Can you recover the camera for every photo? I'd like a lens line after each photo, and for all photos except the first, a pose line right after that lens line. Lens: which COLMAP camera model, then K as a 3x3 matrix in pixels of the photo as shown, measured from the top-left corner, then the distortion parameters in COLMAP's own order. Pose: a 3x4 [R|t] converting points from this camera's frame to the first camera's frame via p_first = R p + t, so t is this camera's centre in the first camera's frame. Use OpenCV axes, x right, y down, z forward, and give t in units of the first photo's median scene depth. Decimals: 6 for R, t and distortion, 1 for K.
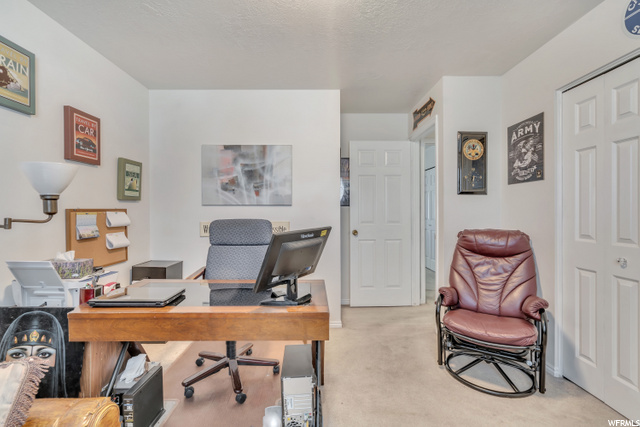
lens RADIAL K [[291.9, 0, 319.6], [0, 291.9, 213.0], [0, 0, 1]] dist [-0.003323, 0.000274]
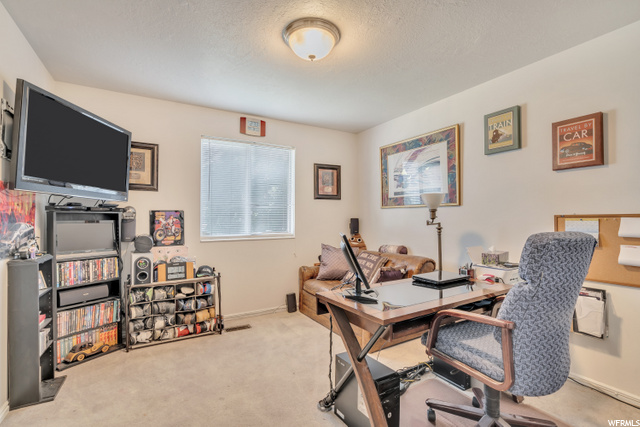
lens RADIAL K [[291.9, 0, 320.4], [0, 291.9, 214.0], [0, 0, 1]] dist [-0.003323, 0.000274]
pose [[-0.873323, -0.003418, -0.487129, 0.445818], [-0.000126, 0.999977, -0.006791, -0.010808], [0.487141, -0.005869, -0.873303, 1.482208]]
